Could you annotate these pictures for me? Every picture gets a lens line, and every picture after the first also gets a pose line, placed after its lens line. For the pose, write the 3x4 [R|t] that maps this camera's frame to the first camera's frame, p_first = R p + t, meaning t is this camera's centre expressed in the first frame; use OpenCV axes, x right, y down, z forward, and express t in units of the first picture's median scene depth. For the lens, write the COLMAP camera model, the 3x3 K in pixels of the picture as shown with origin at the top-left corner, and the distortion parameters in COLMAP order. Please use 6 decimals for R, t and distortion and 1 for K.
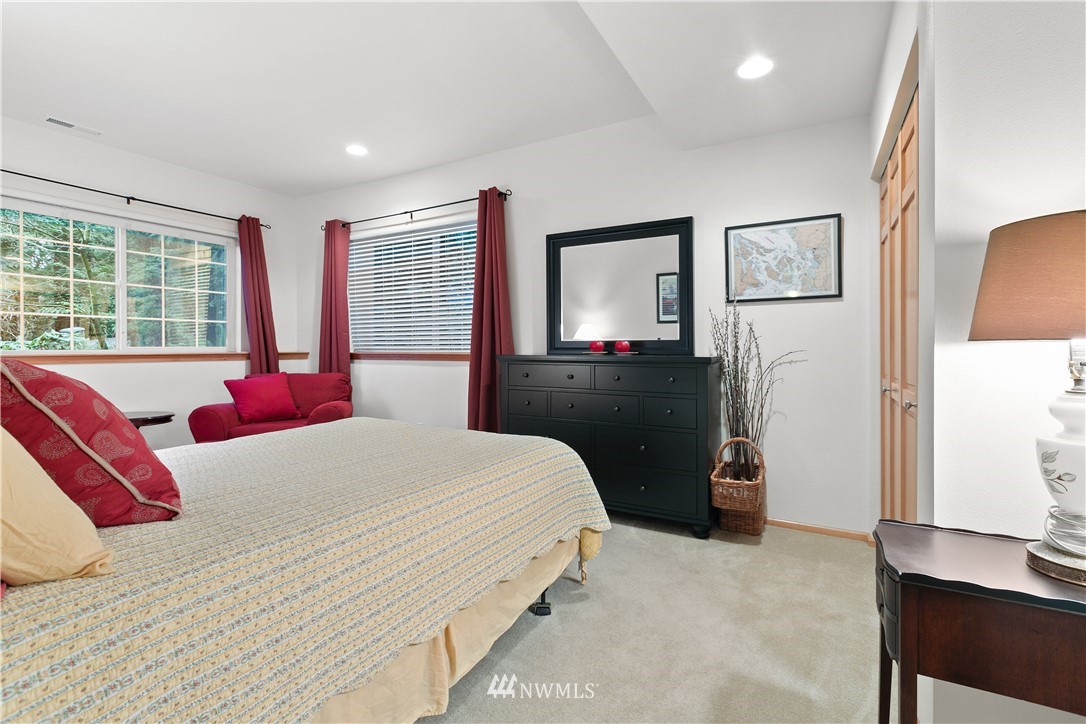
lens RADIAL K [[487.0, 0, 543.5], [0, 487.0, 342.8], [0, 0, 1]] dist [-0.000894, 0.001140]
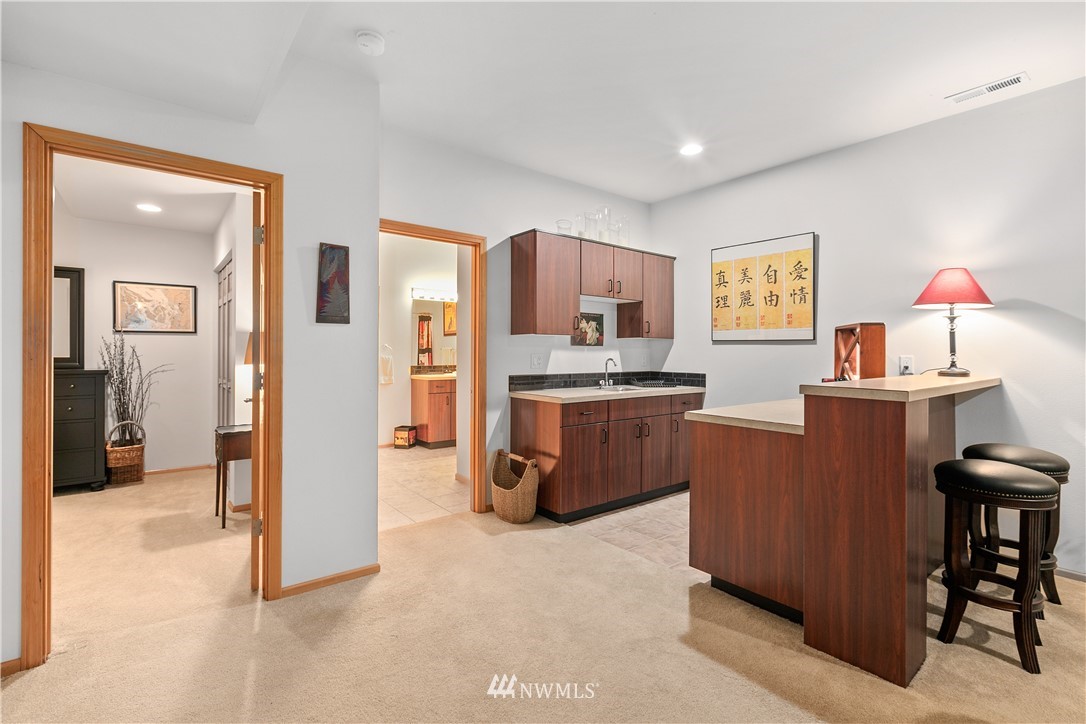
lens RADIAL K [[487.0, 0, 544.6], [0, 487.0, 353.4], [0, 0, 1]] dist [-0.000894, 0.001140]
pose [[0.366167, 0.001857, 0.930547, -0.536347], [-0.011393, 0.999932, 0.002487, -0.038000], [-0.930479, -0.011512, 0.366163, -0.776867]]
